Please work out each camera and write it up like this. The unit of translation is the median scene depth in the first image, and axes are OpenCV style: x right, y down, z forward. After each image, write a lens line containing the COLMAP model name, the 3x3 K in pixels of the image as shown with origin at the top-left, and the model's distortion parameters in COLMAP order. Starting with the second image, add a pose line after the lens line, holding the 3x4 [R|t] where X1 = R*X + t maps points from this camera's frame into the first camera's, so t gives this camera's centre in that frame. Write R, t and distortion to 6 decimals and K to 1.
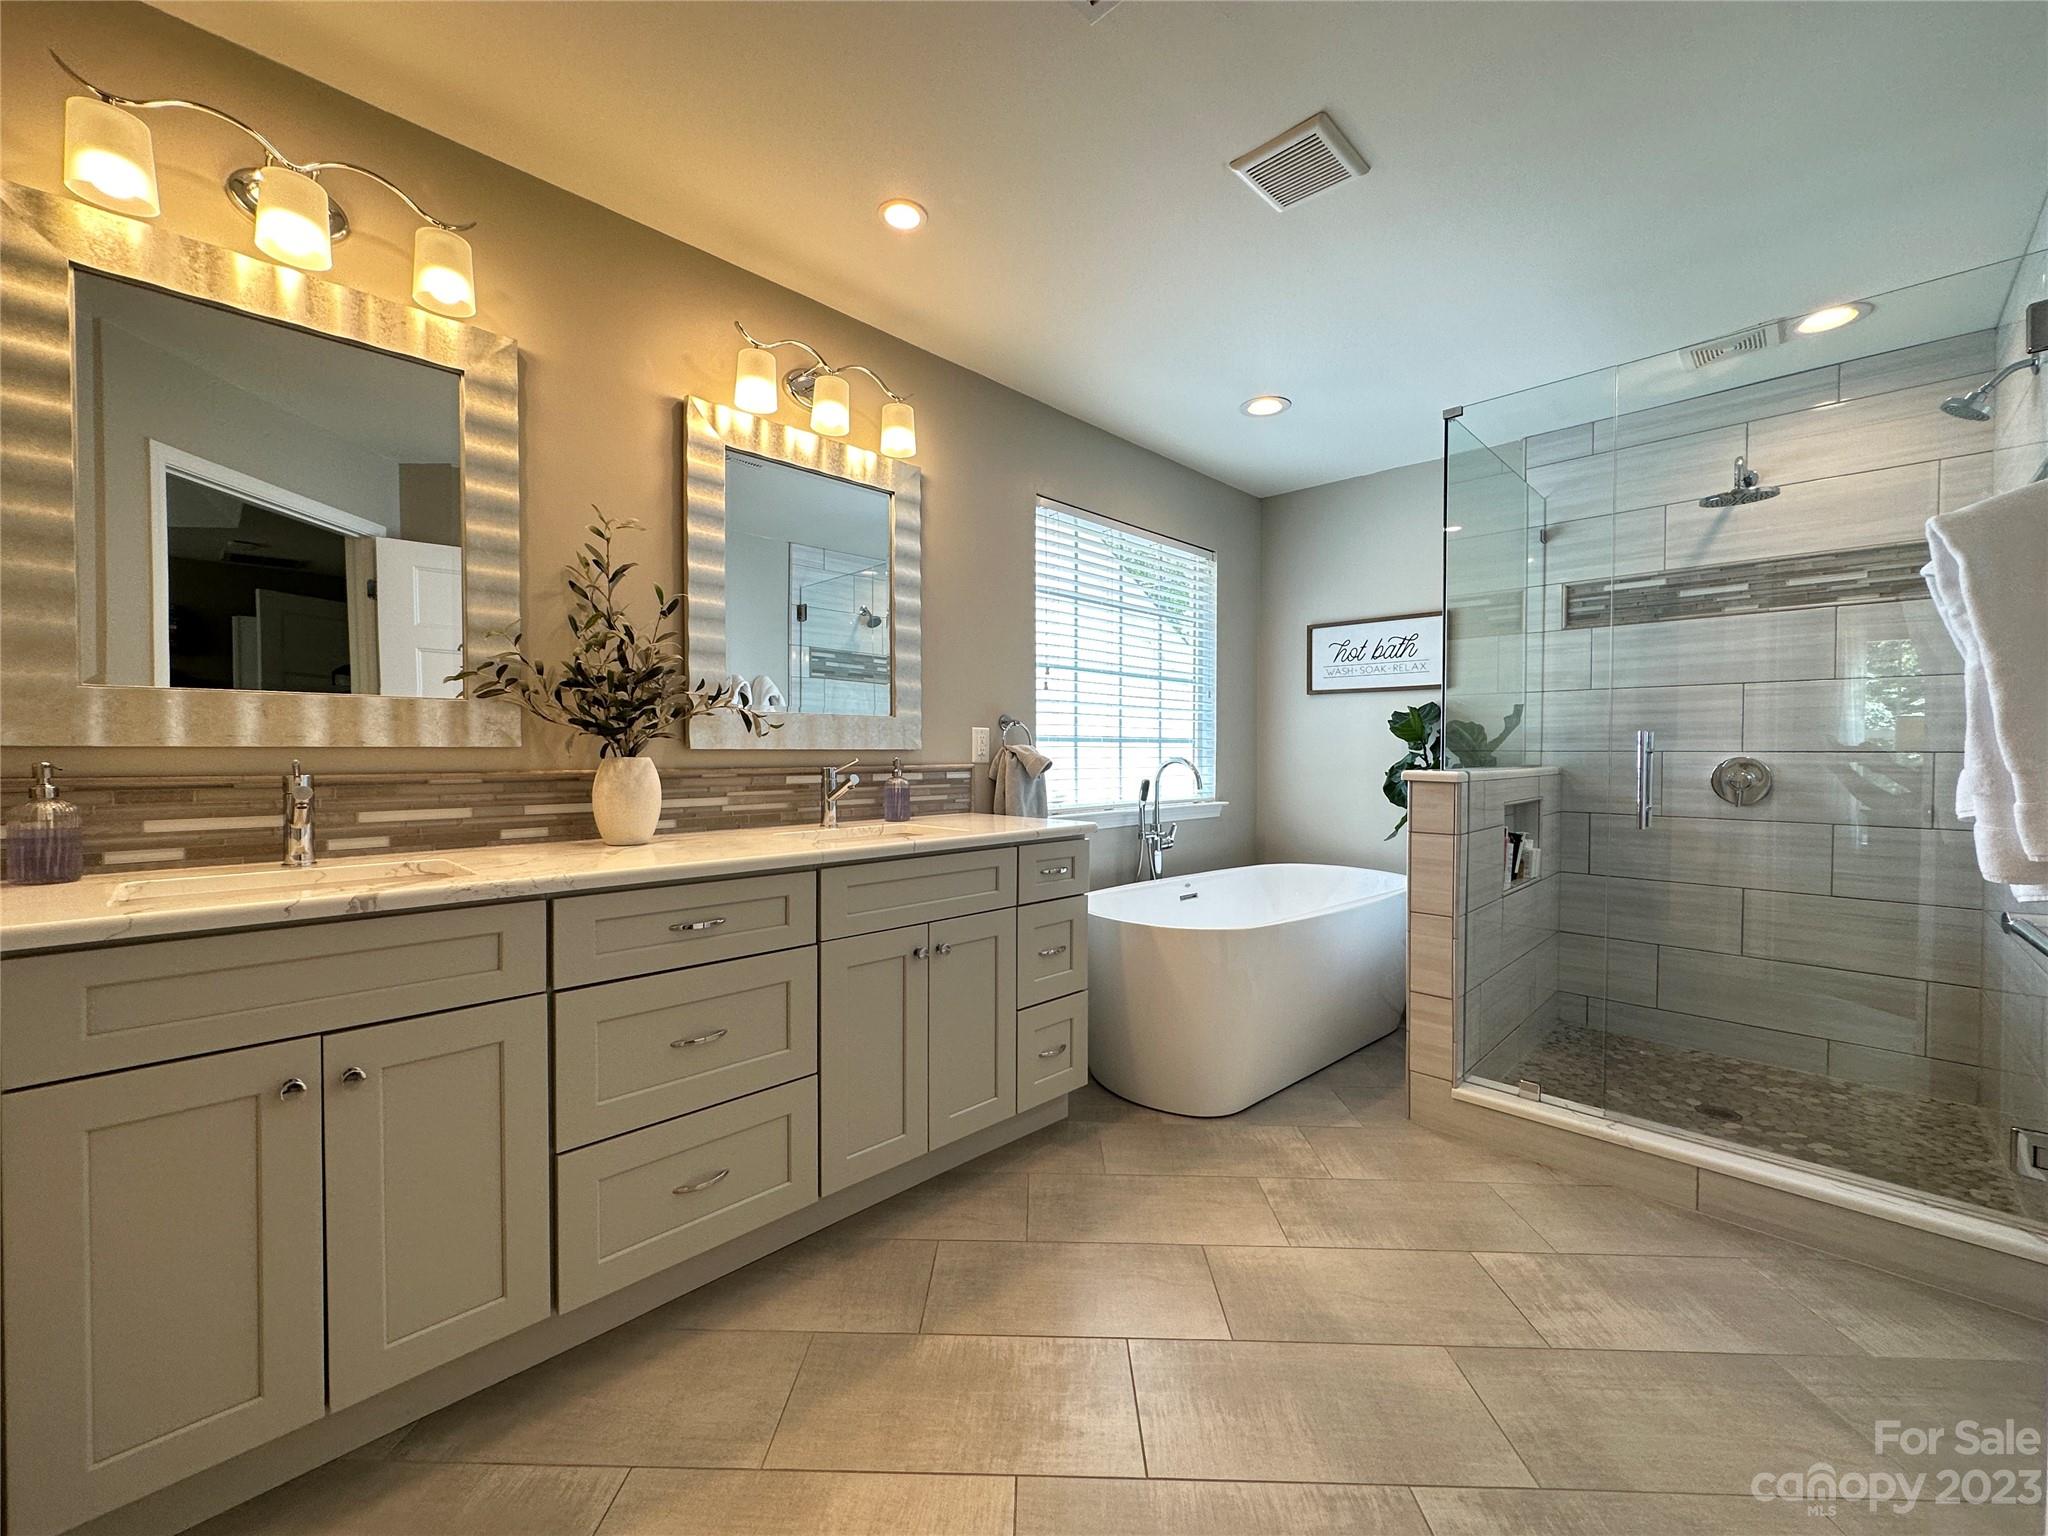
lens RADIAL K [[817.9, 0, 1022.1], [0, 817.9, 766.9], [0, 0, 1]] dist [-0.003913, -0.000202]
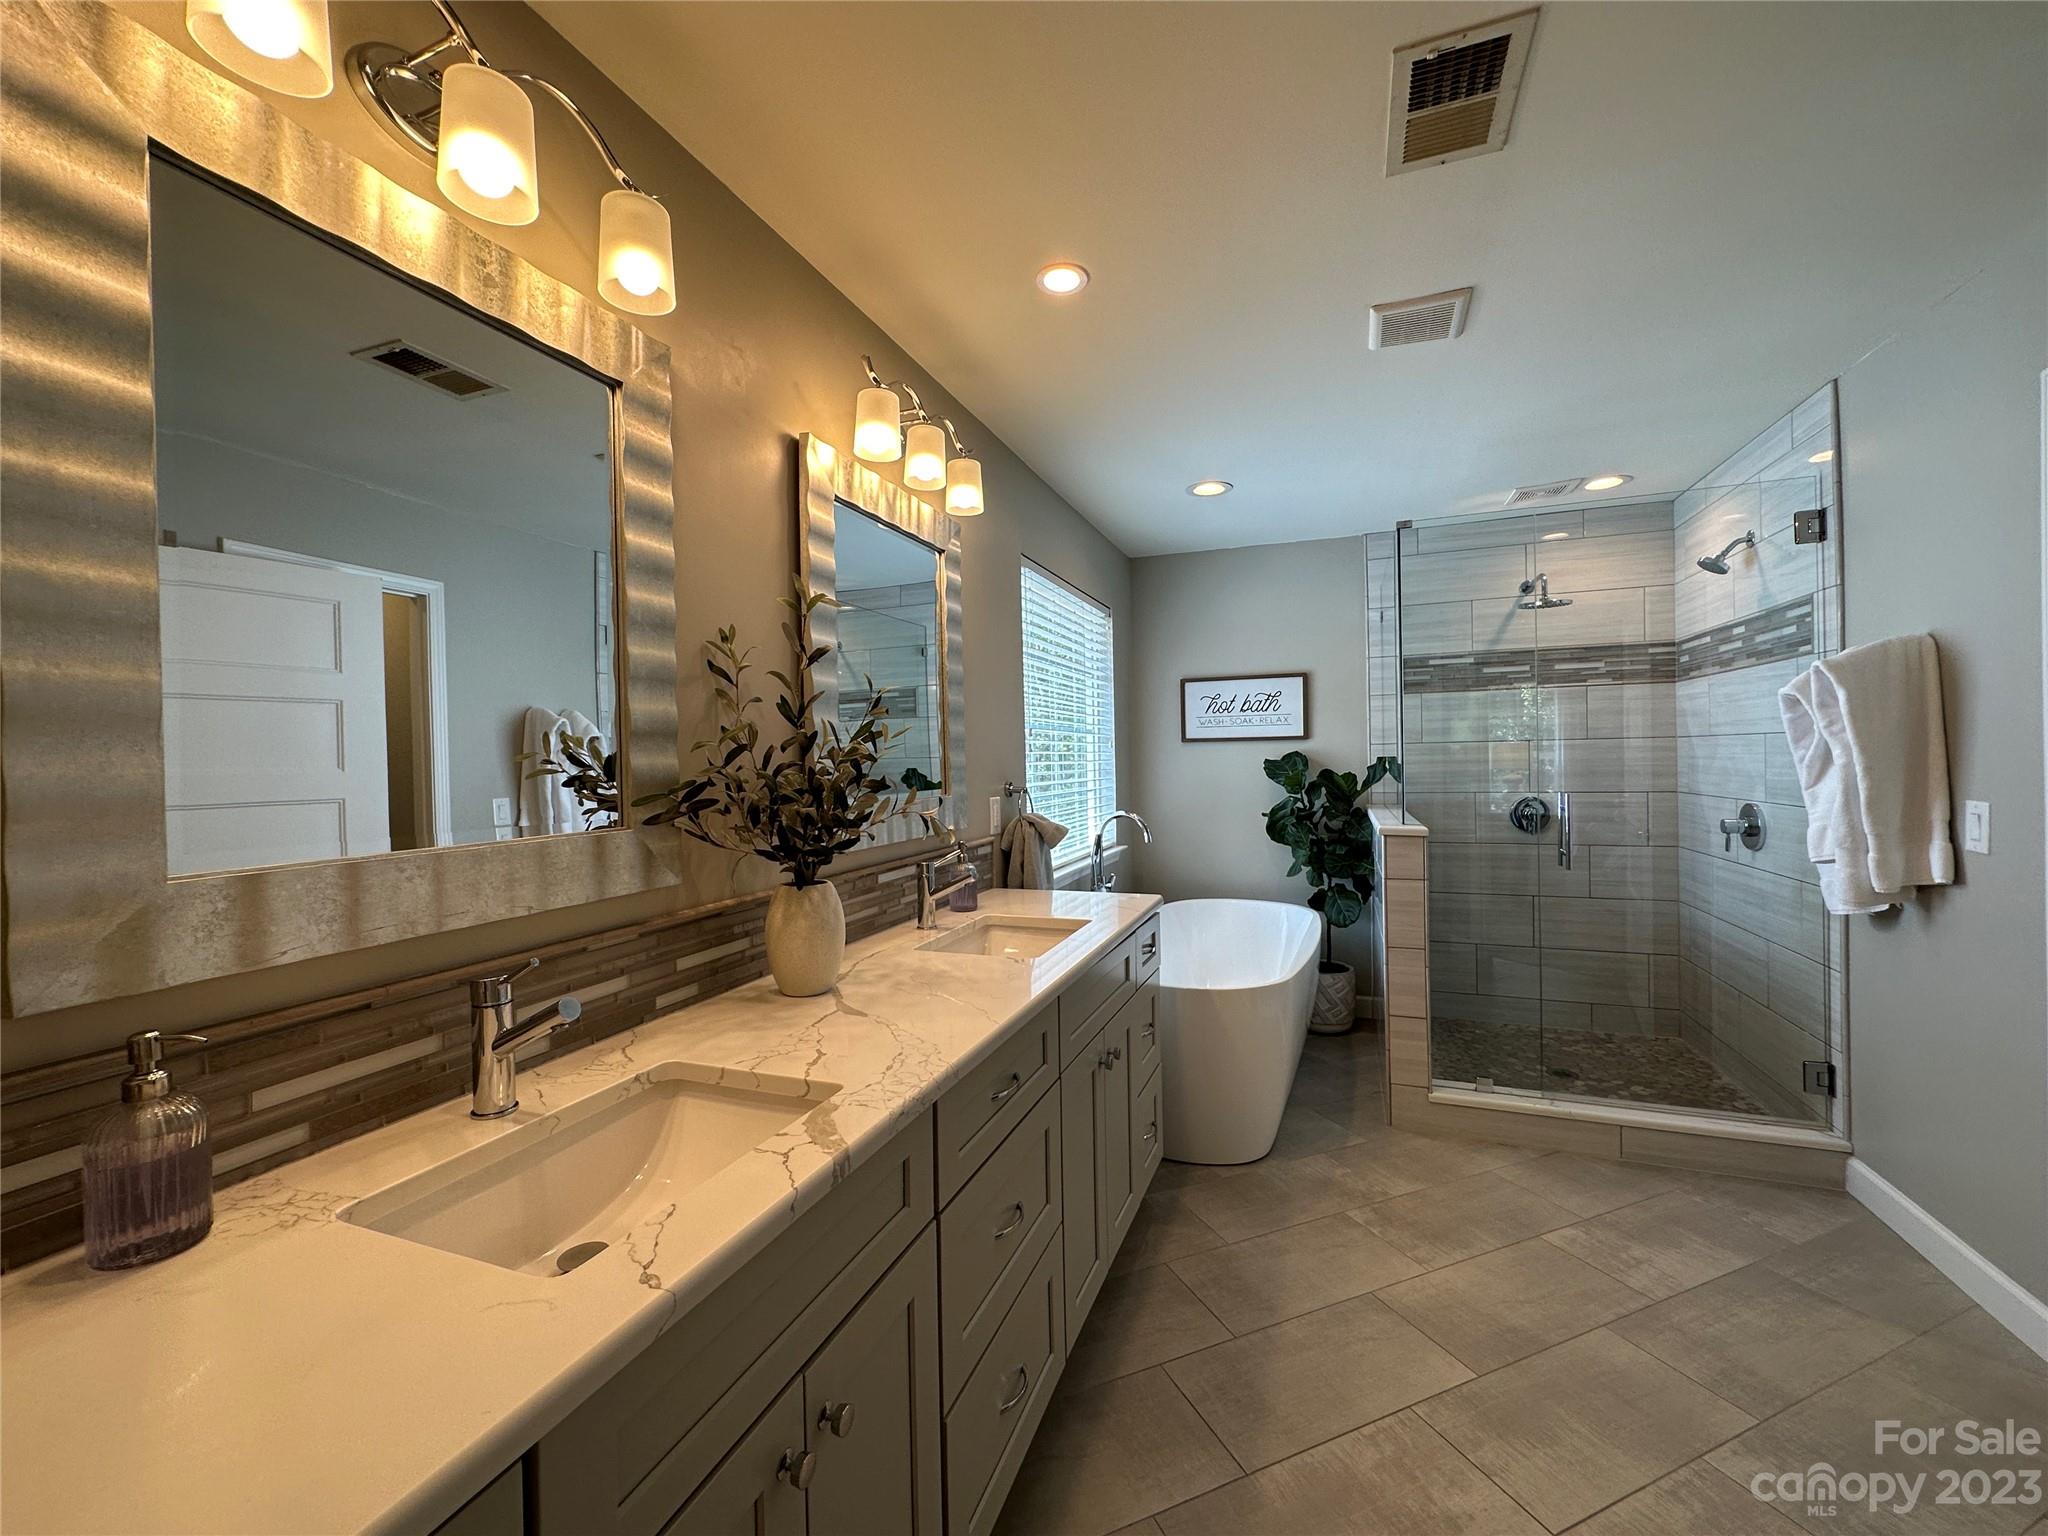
lens RADIAL K [[817.9, 0, 1024.7], [0, 817.9, 768.4], [0, 0, 1]] dist [-0.003913, -0.000202]
pose [[0.916567, -0.024902, 0.399105, -0.428490], [0.030156, 0.999521, -0.006891, -0.079967], [-0.398742, 0.018351, 0.916880, 0.124538]]
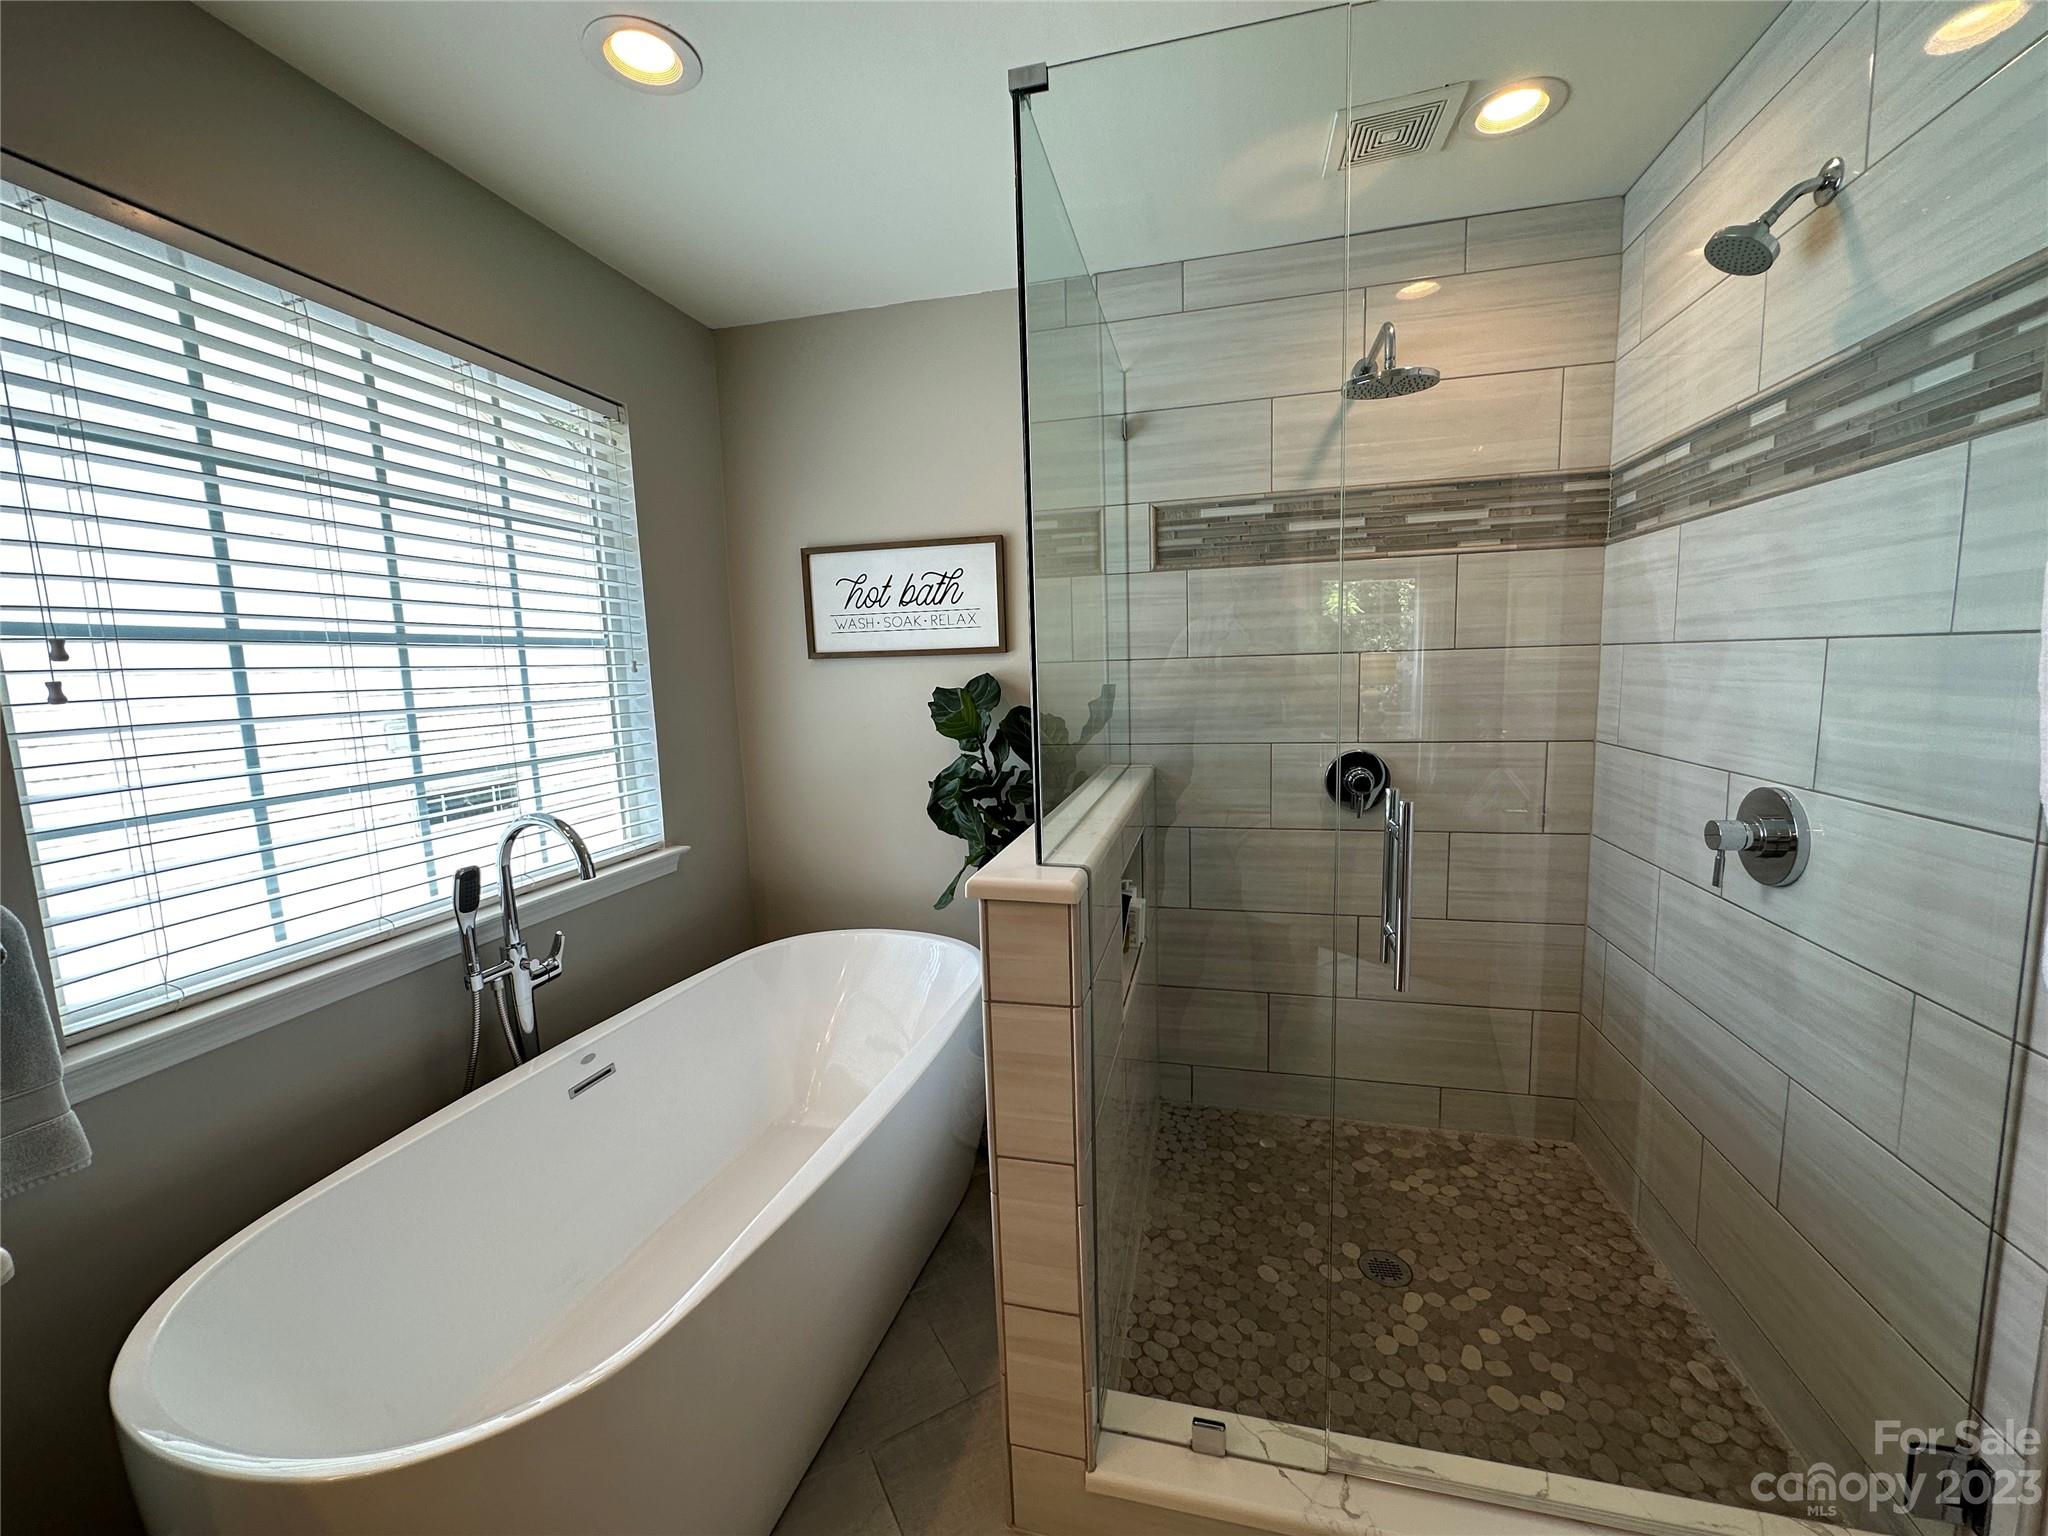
lens RADIAL K [[817.9, 0, 1021.8], [0, 817.9, 766.7], [0, 0, 1]] dist [-0.003913, -0.000202]
pose [[0.858611, -0.093213, 0.504082, 0.245170], [0.044463, 0.993165, 0.107918, -0.101476], [-0.510696, -0.070247, 0.856887, 0.549031]]
